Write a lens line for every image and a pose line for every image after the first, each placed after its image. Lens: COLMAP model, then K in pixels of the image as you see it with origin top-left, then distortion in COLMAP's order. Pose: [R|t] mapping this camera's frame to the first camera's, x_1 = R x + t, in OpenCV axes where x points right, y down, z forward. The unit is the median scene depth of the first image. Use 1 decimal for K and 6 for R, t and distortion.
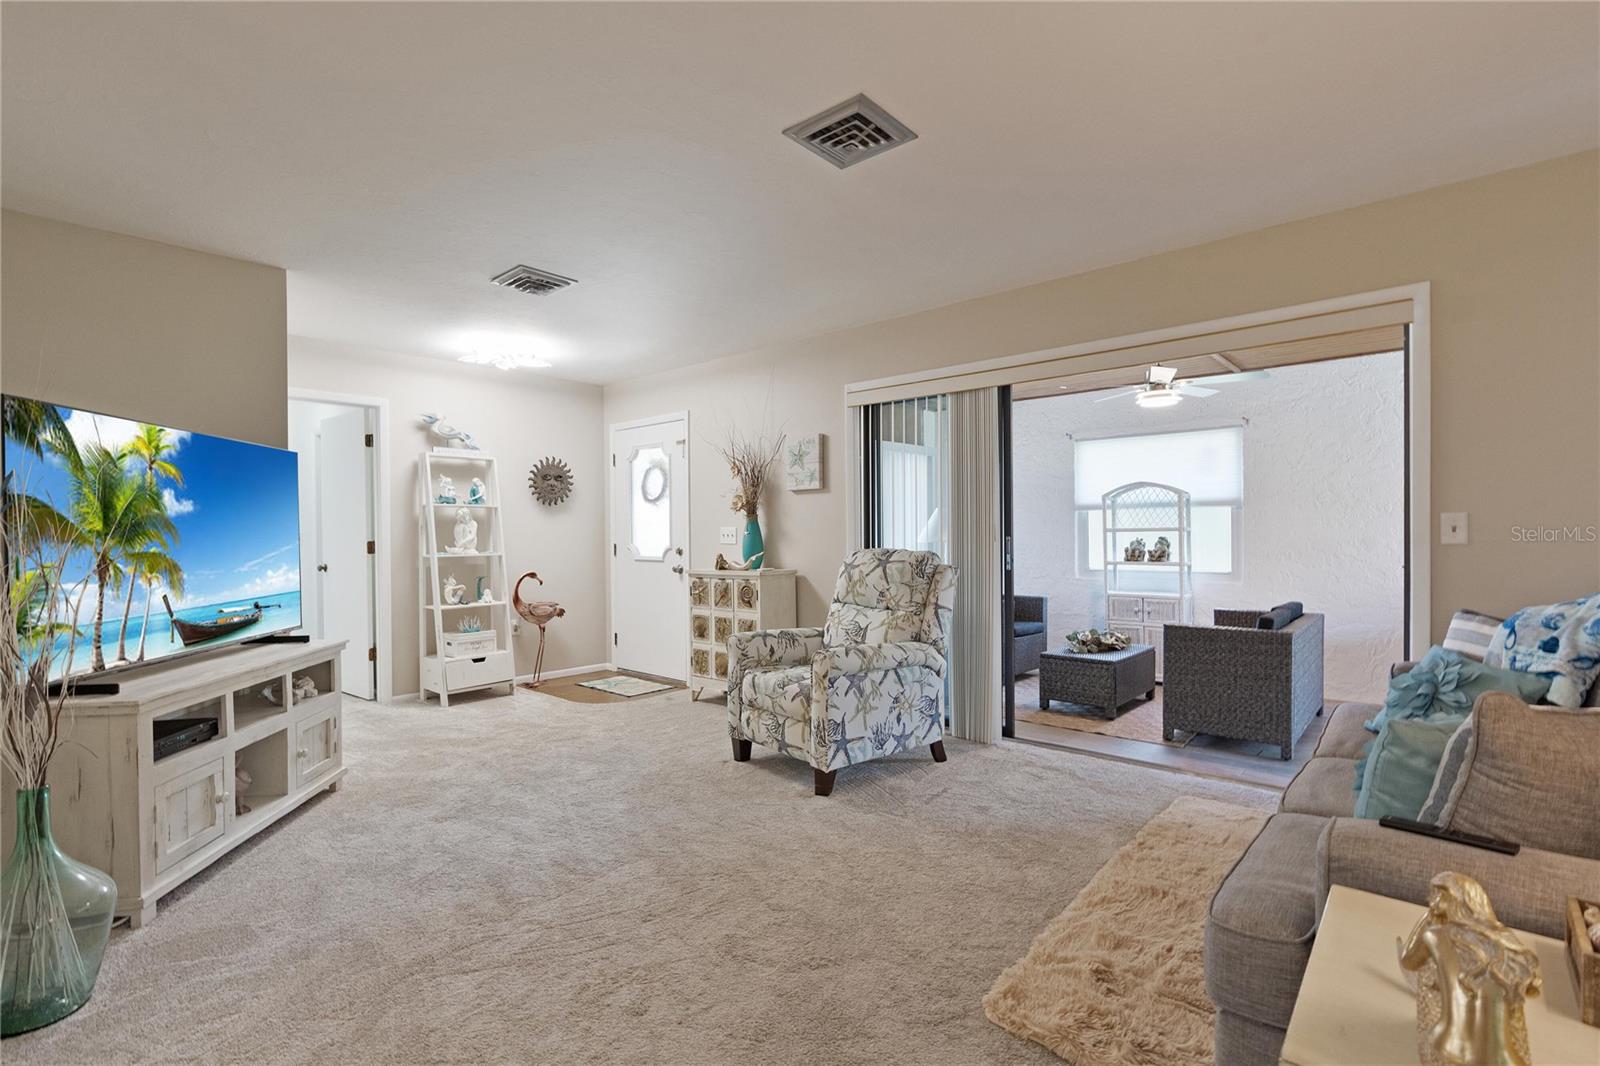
lens RADIAL K [[739.8, 0, 794.3], [0, 739.8, 539.6], [0, 0, 1]] dist [-0.005242, 0.000386]
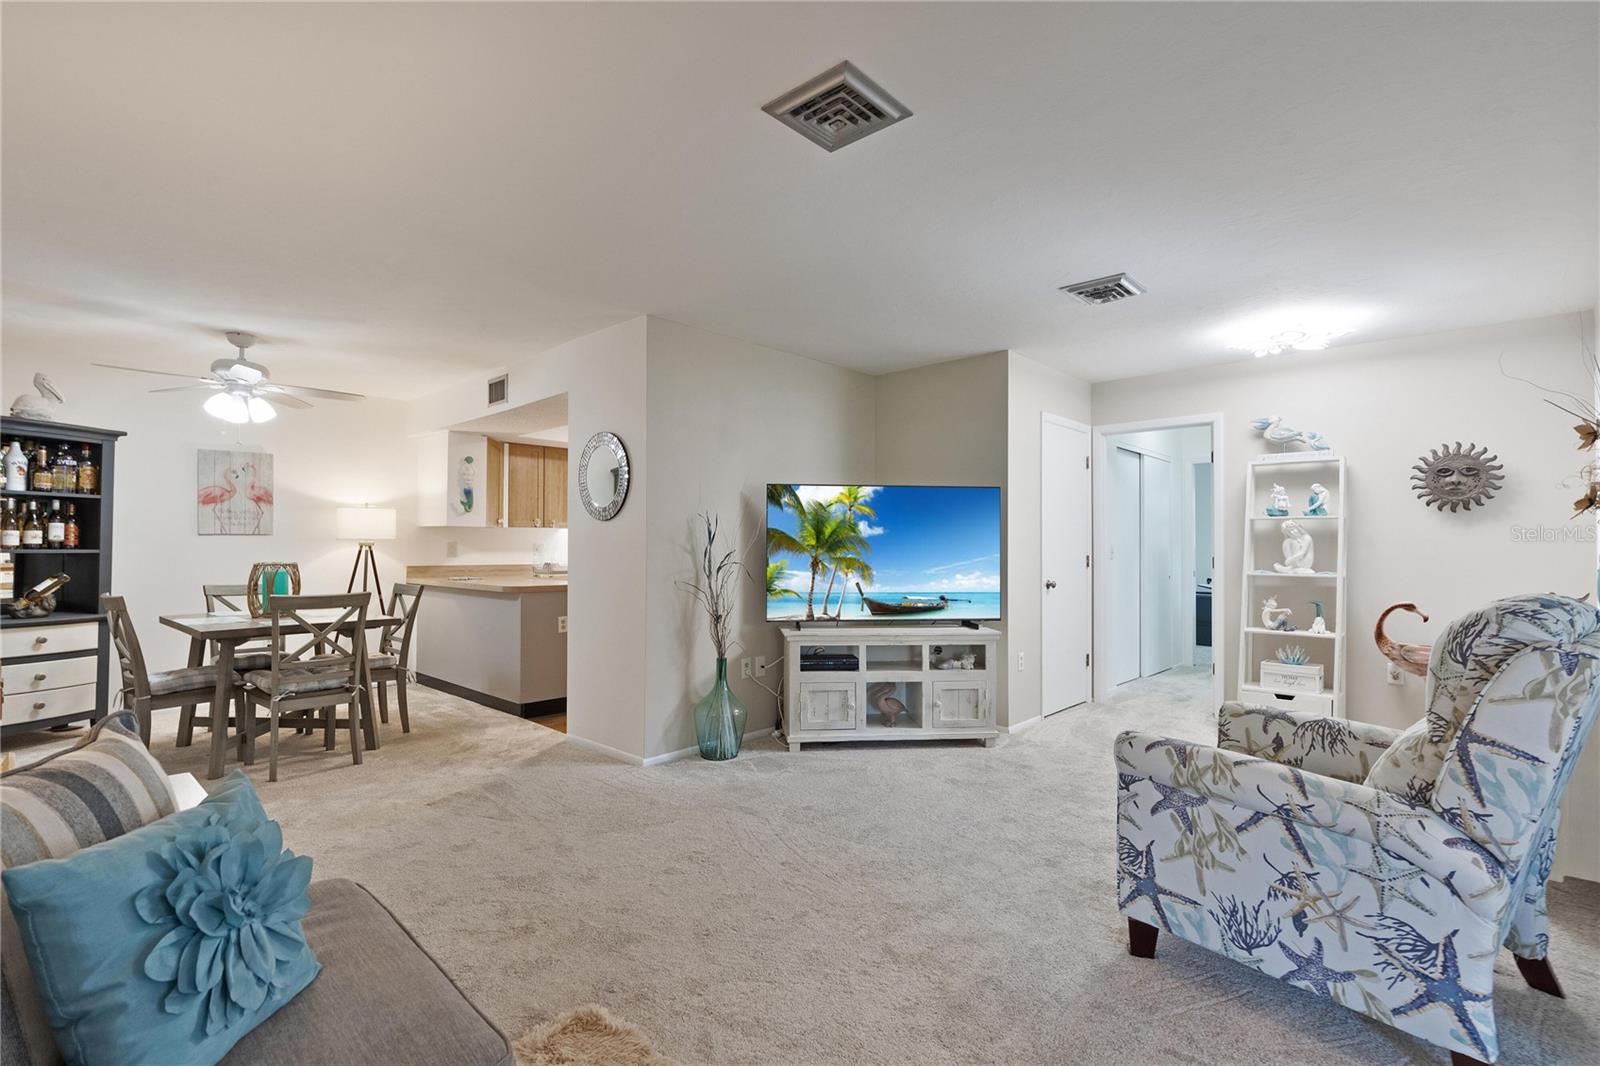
lens RADIAL K [[739.8, 0, 794.3], [0, 739.8, 539.6], [0, 0, 1]] dist [-0.005242, 0.000386]
pose [[-0.019772, -0.000803, -0.999804, 0.700318], [-0.015174, 0.999885, -0.000503, -0.017556], [0.999689, 0.015161, -0.019782, 0.698944]]
